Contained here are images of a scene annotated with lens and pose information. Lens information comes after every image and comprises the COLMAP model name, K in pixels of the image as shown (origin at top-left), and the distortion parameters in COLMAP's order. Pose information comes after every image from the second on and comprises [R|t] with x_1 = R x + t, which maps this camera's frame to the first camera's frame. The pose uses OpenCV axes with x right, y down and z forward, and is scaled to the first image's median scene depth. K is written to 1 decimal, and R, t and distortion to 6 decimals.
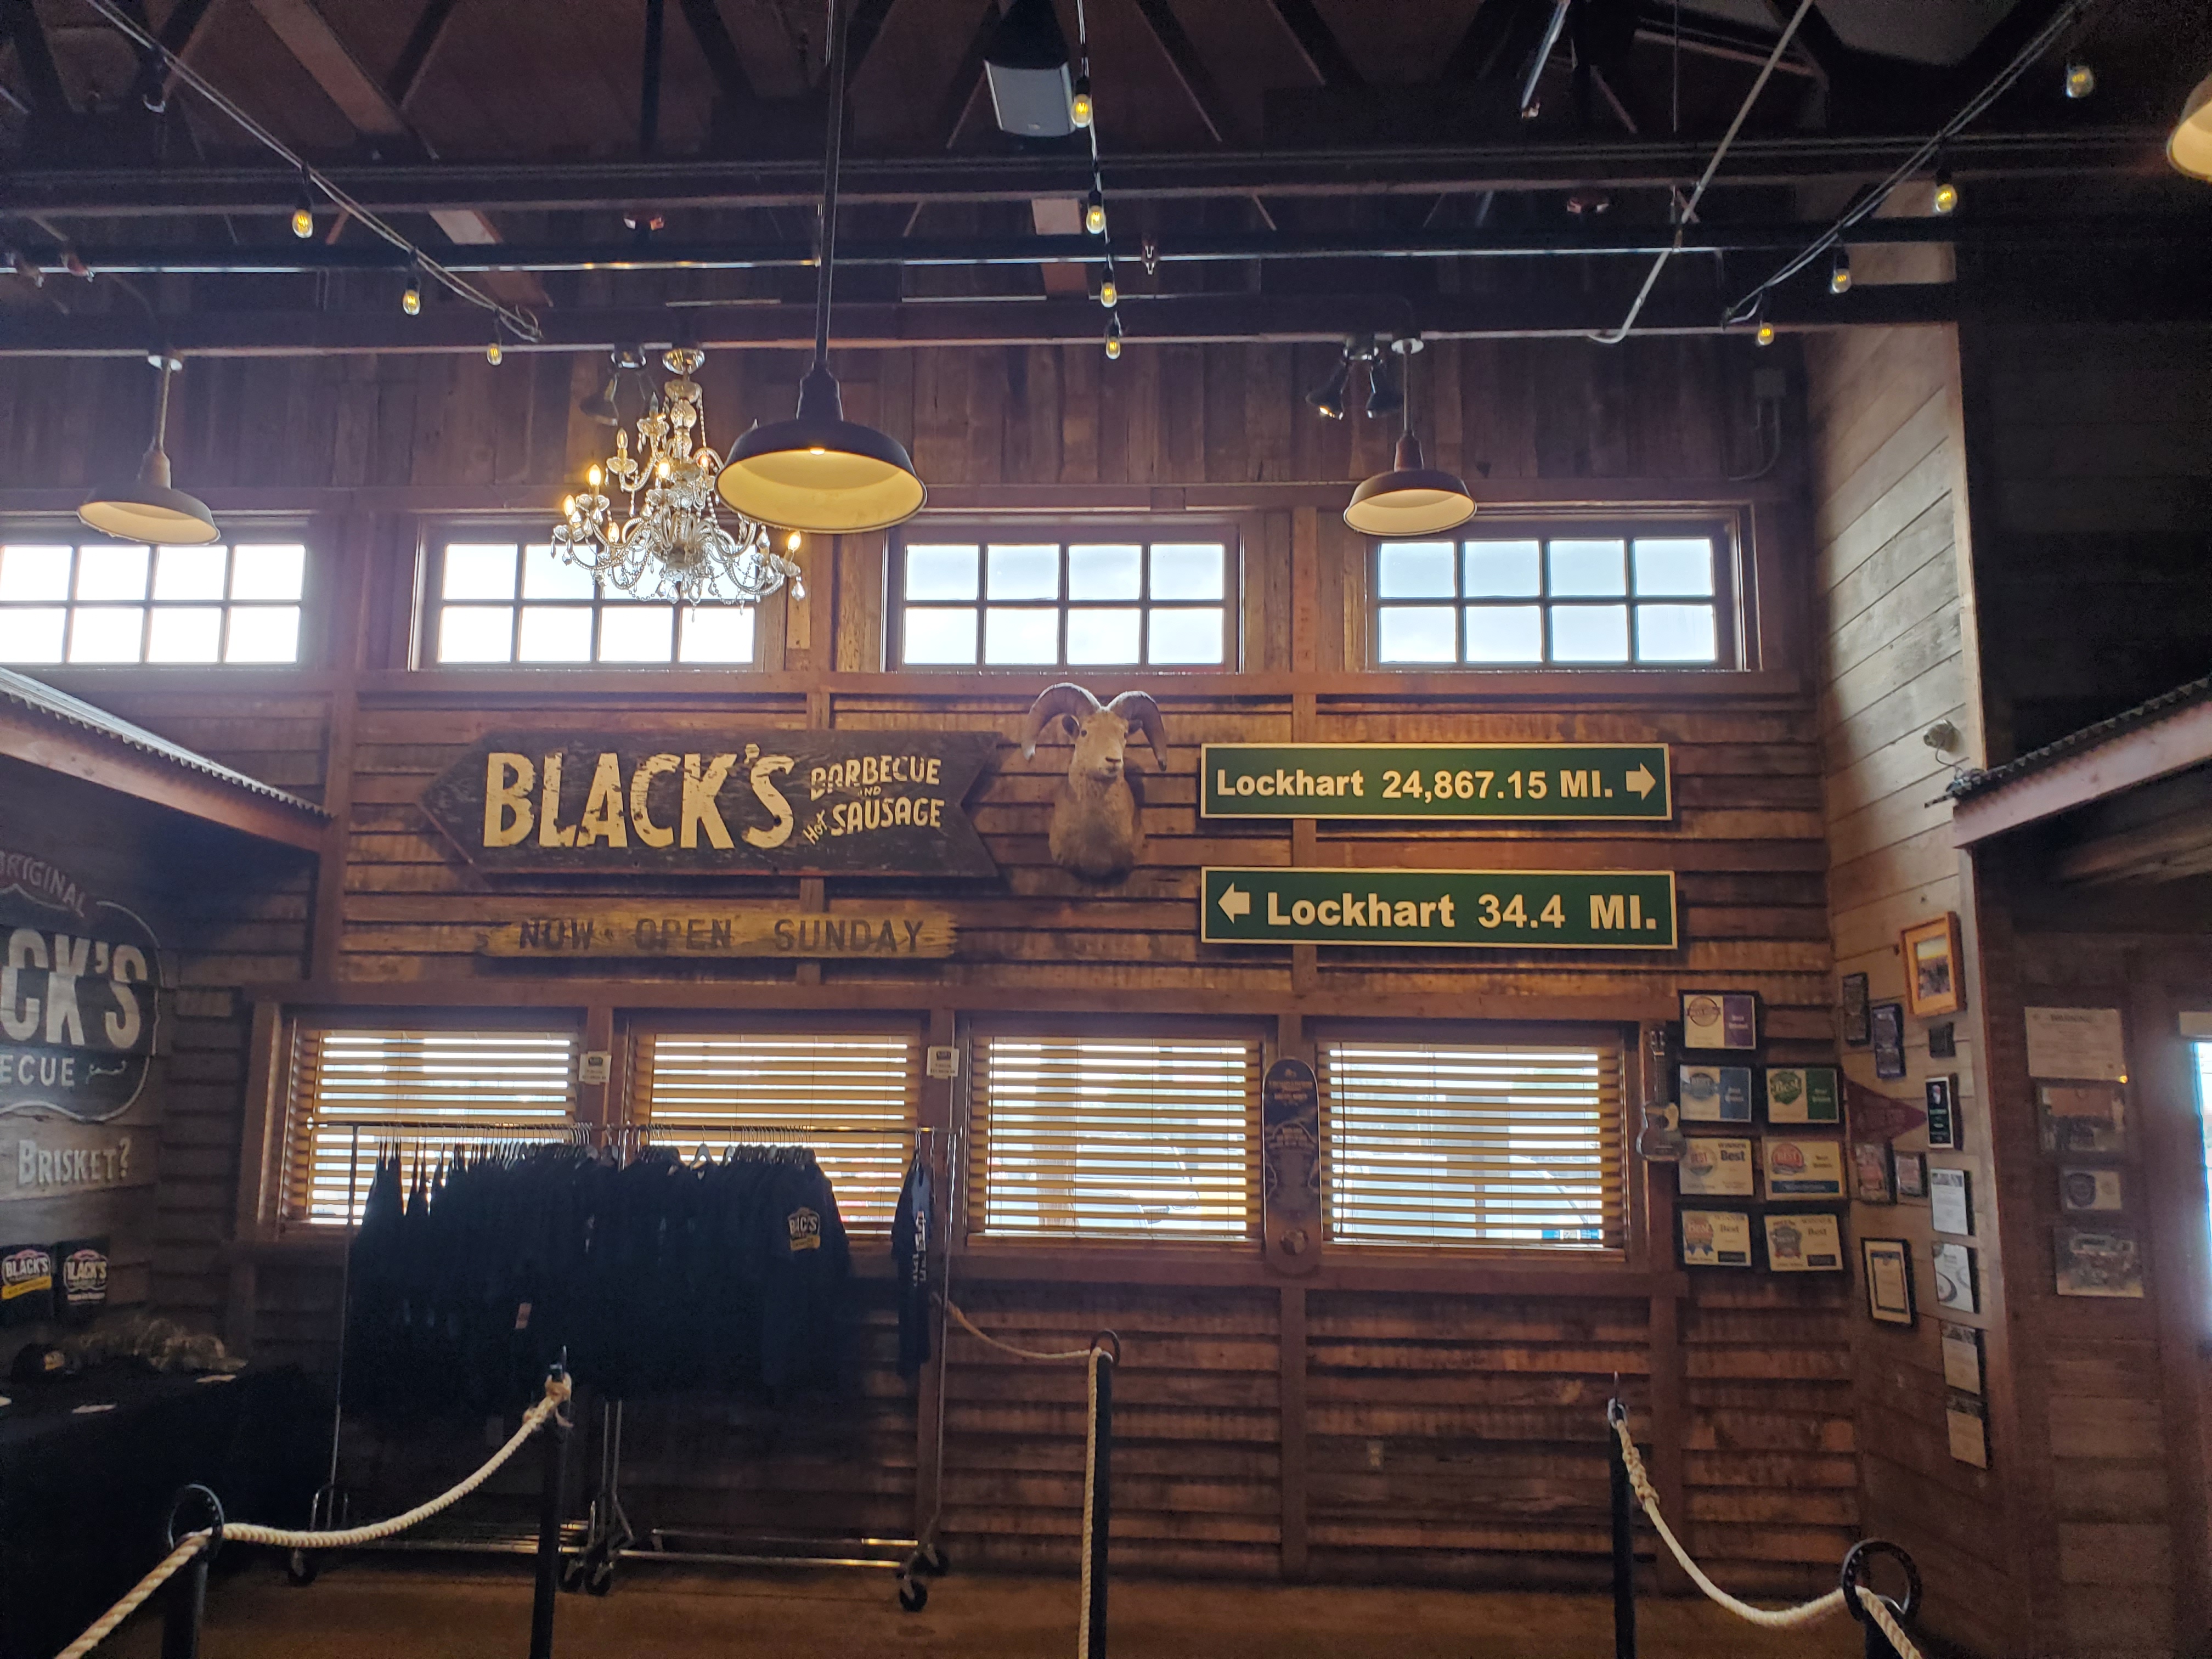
lens RADIAL K [[1710.6, 0, 1107.2], [0, 1710.6, 812.1], [0, 0, 1]] dist [0.022152, -0.038323]
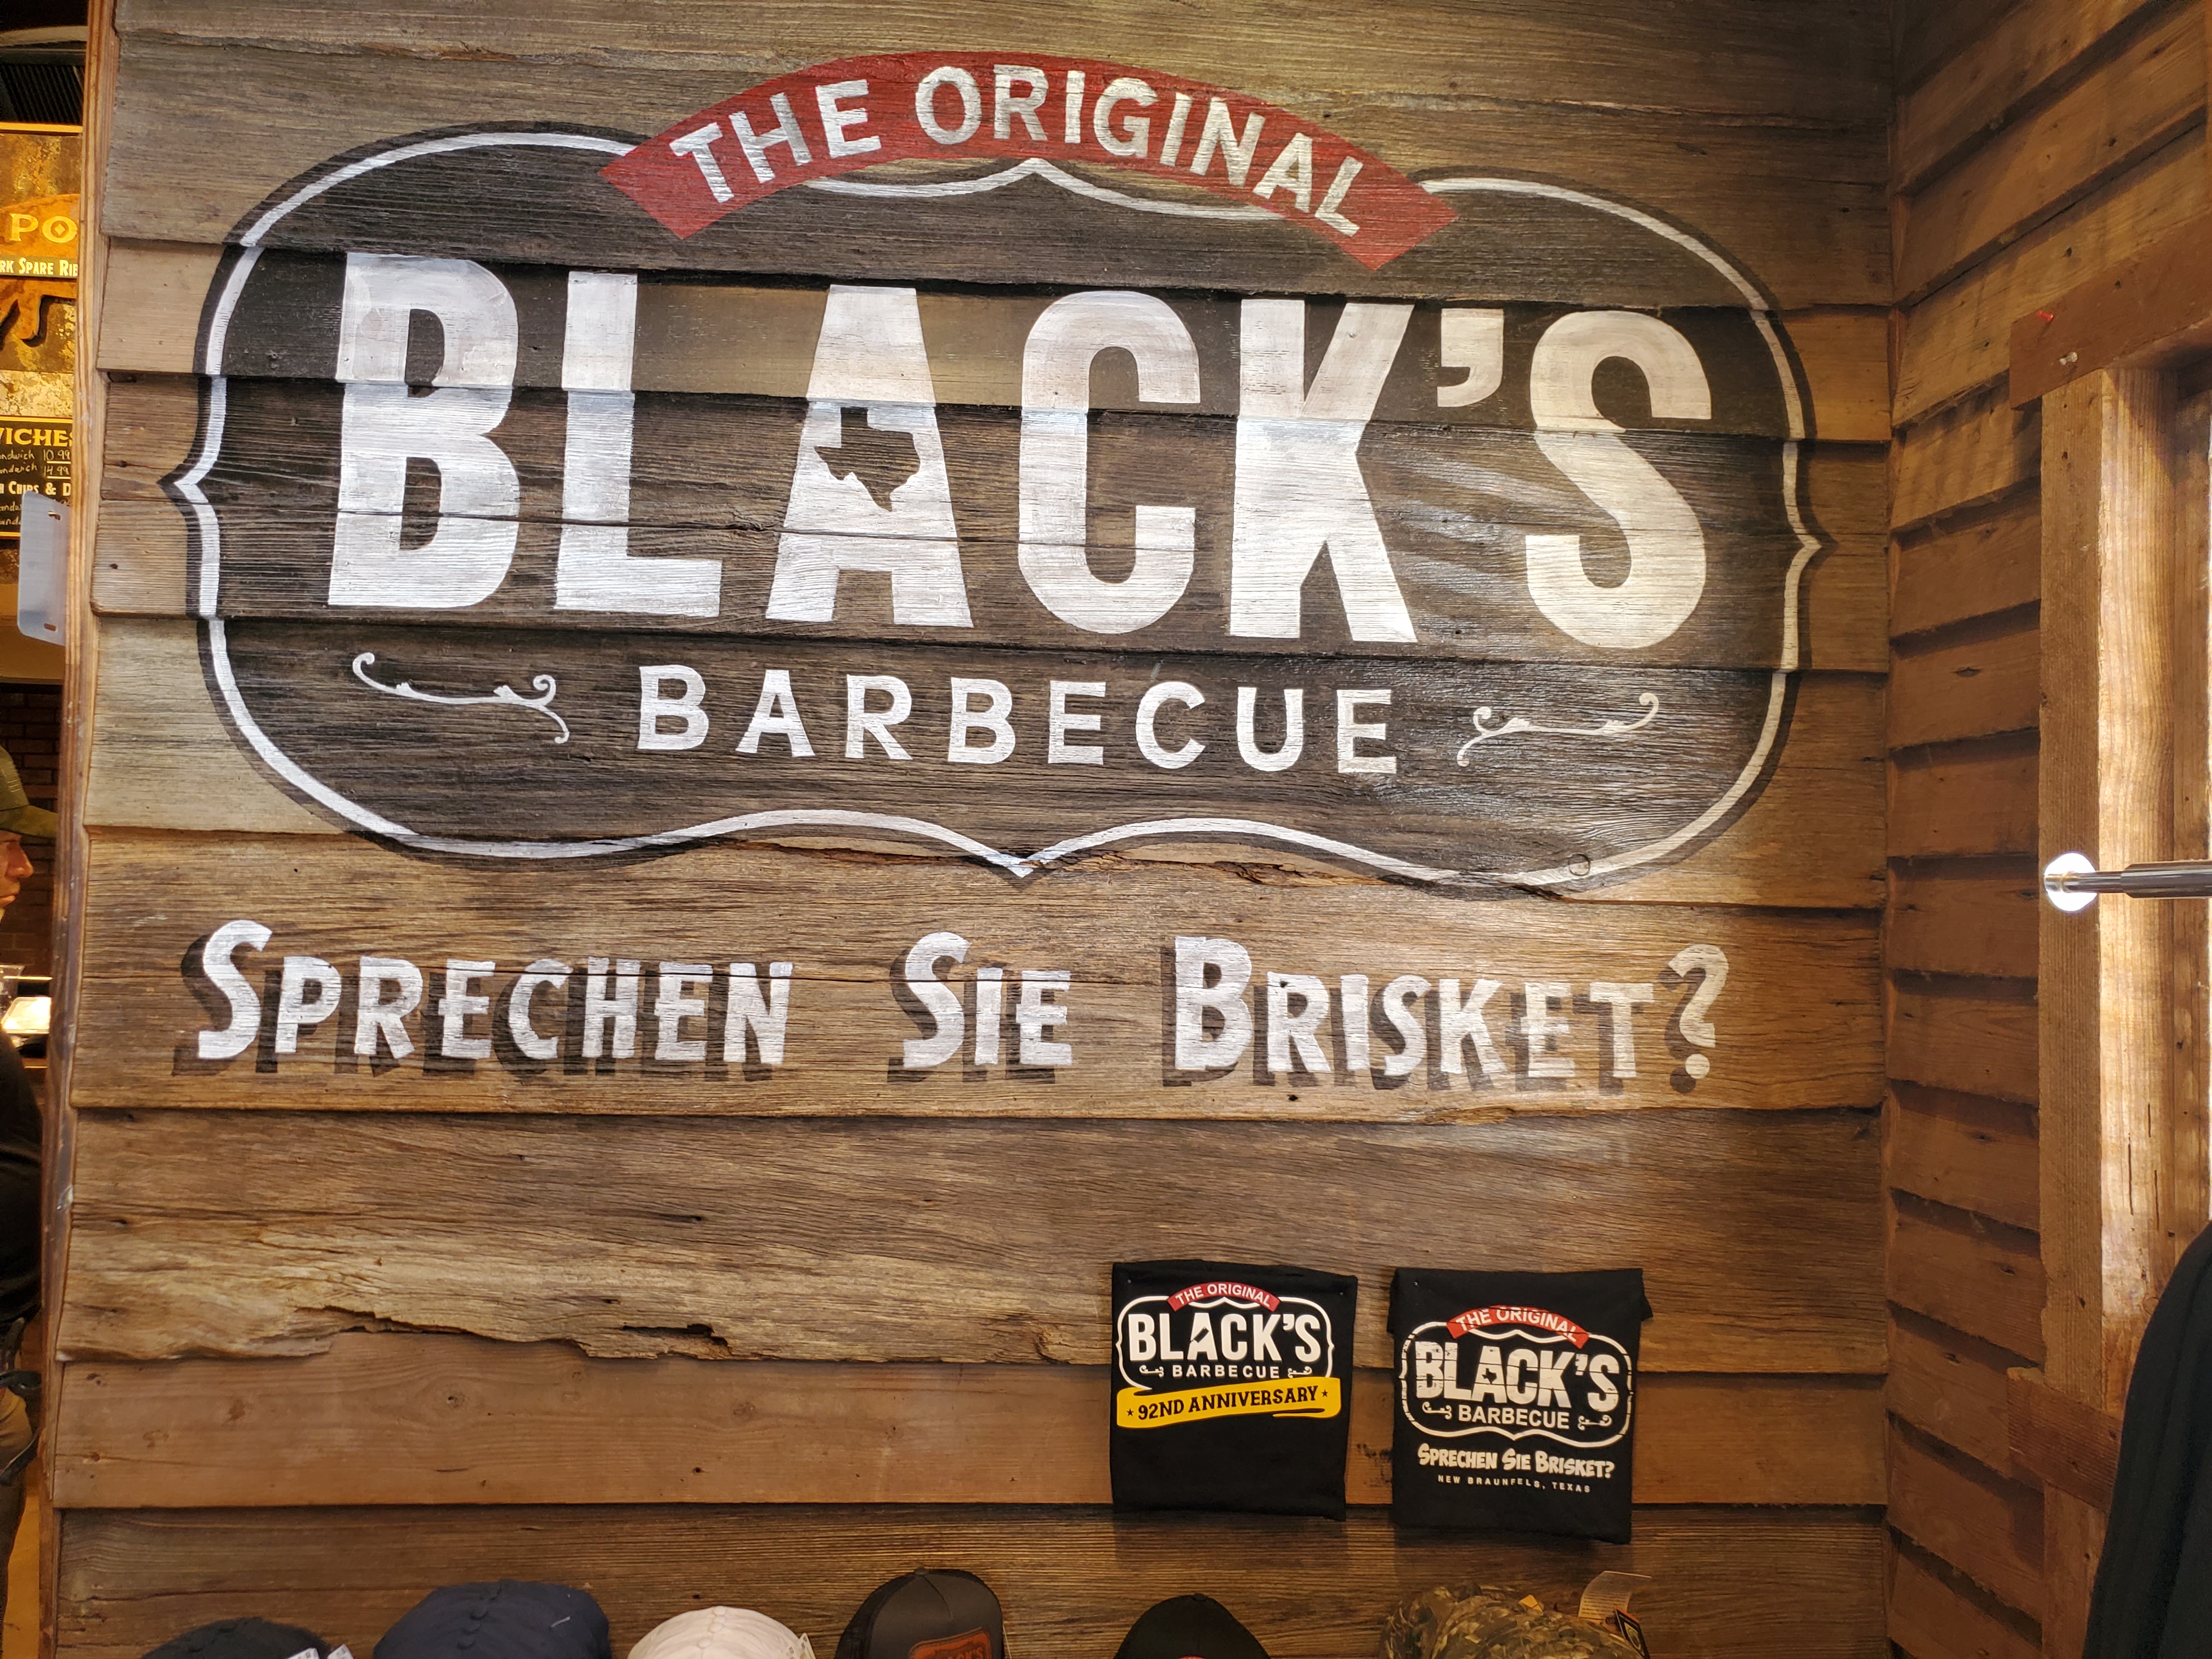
lens RADIAL K [[1710.6, 0, 1107.5], [0, 1710.6, 866.3], [0, 0, 1]] dist [0.022152, -0.038323]
pose [[0.101368, -0.035201, -0.994226, -0.301894], [0.156532, 0.987490, -0.019003, 0.174531], [0.982457, -0.153702, 0.105610, 0.916951]]
